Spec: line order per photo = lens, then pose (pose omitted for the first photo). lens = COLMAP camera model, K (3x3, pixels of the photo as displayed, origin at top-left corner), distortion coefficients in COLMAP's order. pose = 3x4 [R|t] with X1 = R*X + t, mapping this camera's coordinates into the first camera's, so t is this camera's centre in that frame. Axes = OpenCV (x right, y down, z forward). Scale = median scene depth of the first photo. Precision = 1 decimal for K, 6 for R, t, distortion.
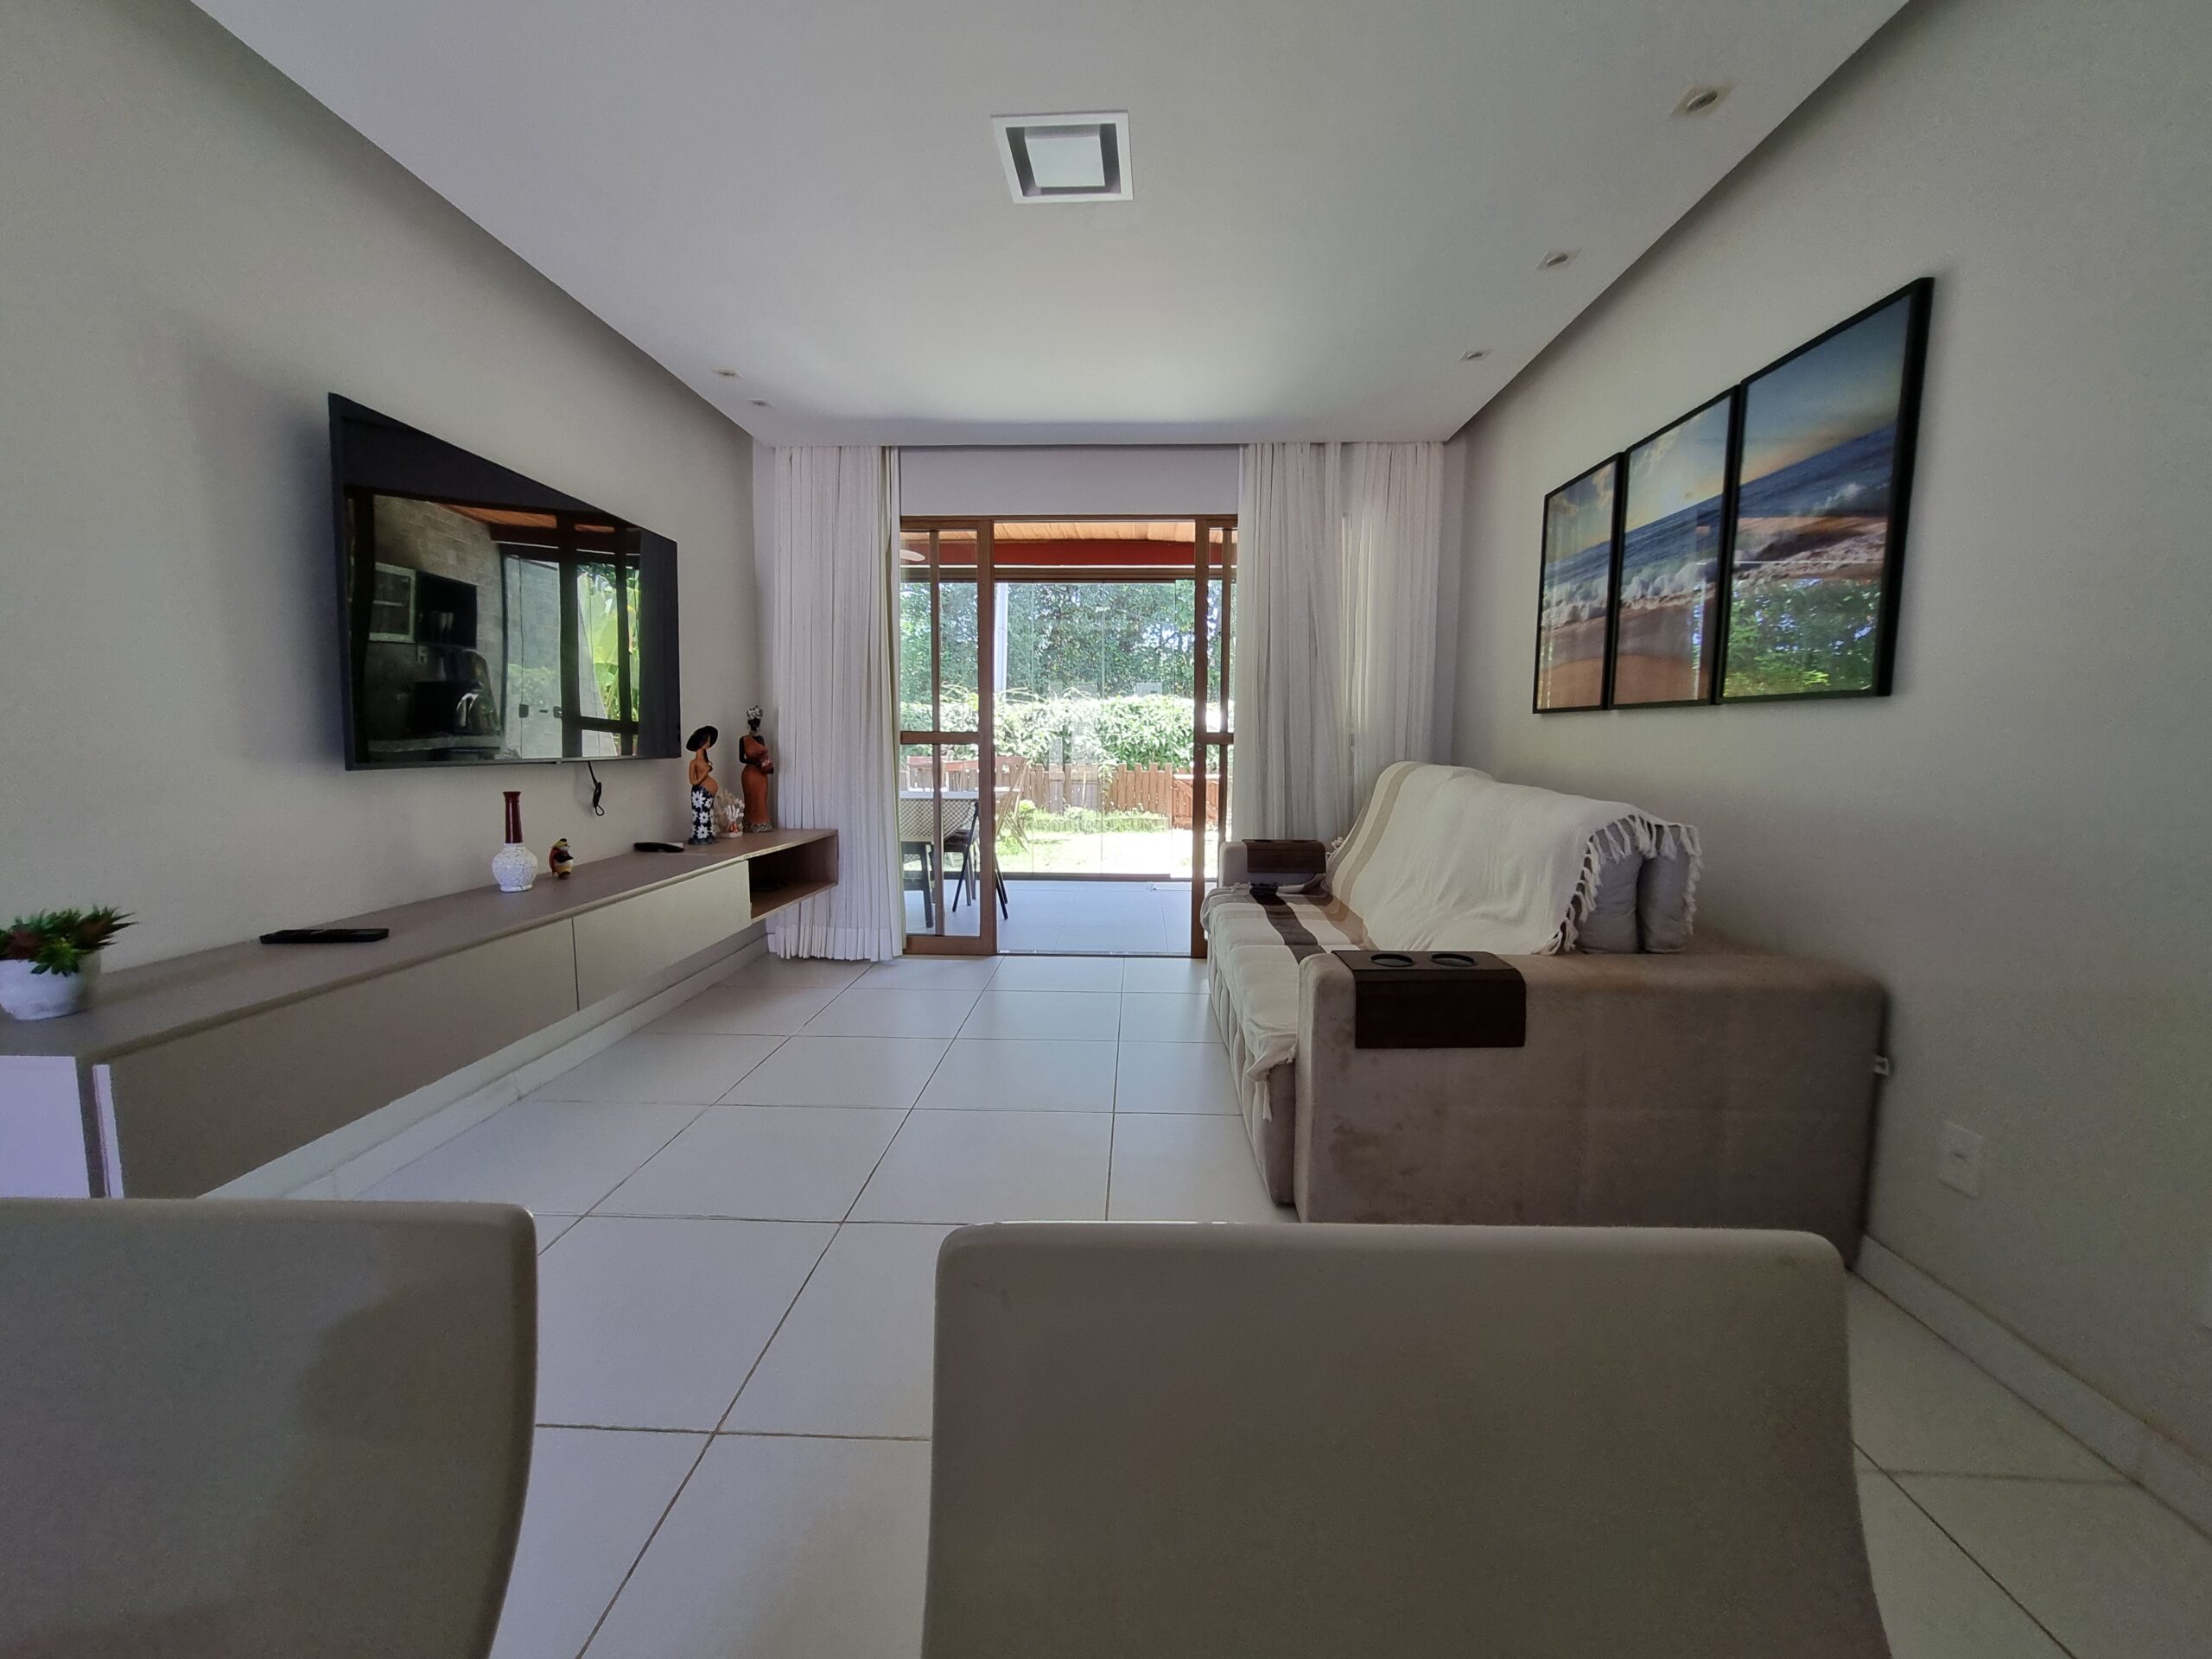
lens RADIAL K [[867.8, 0, 1103.8], [0, 867.8, 826.9], [0, 0, 1]] dist [0.001328, 0.000505]
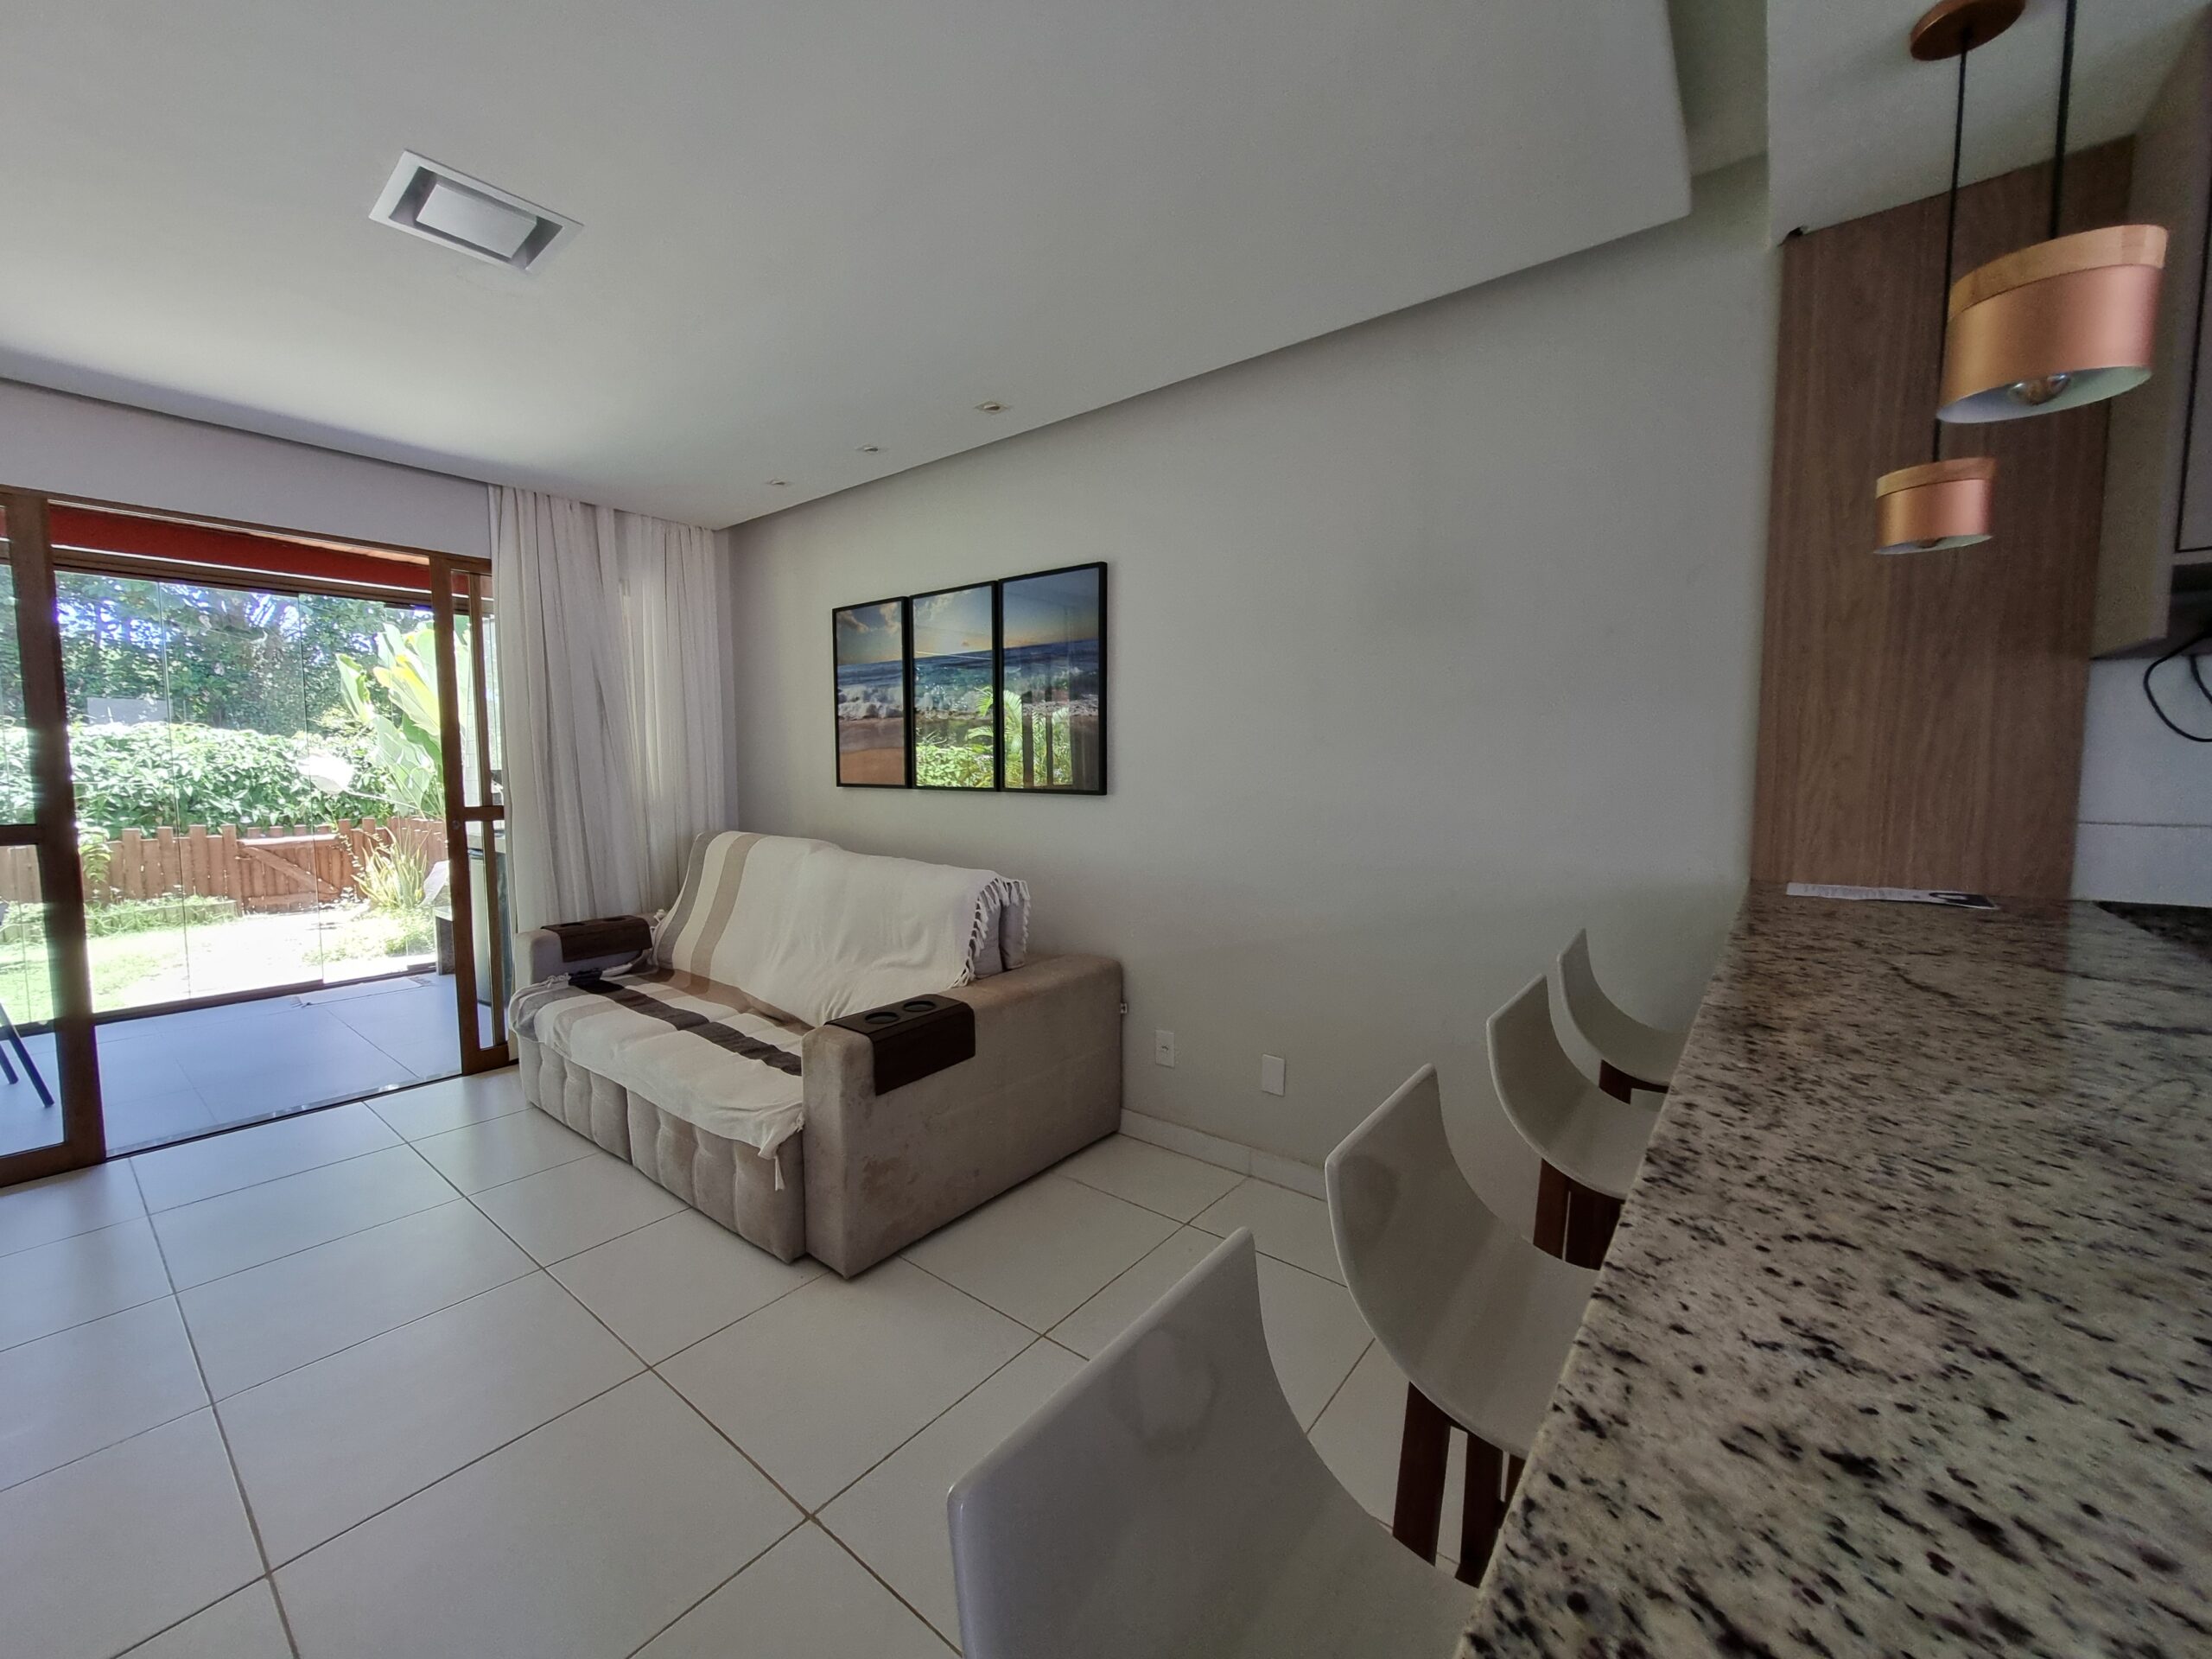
lens RADIAL K [[867.8, 0, 1103.8], [0, 867.8, 826.9], [0, 0, 1]] dist [0.001328, 0.000505]
pose [[0.585714, -0.067344, 0.807715, -0.332496], [0.089752, 0.995802, 0.017942, -0.080193], [-0.805533, 0.061985, 0.589300, -0.003537]]
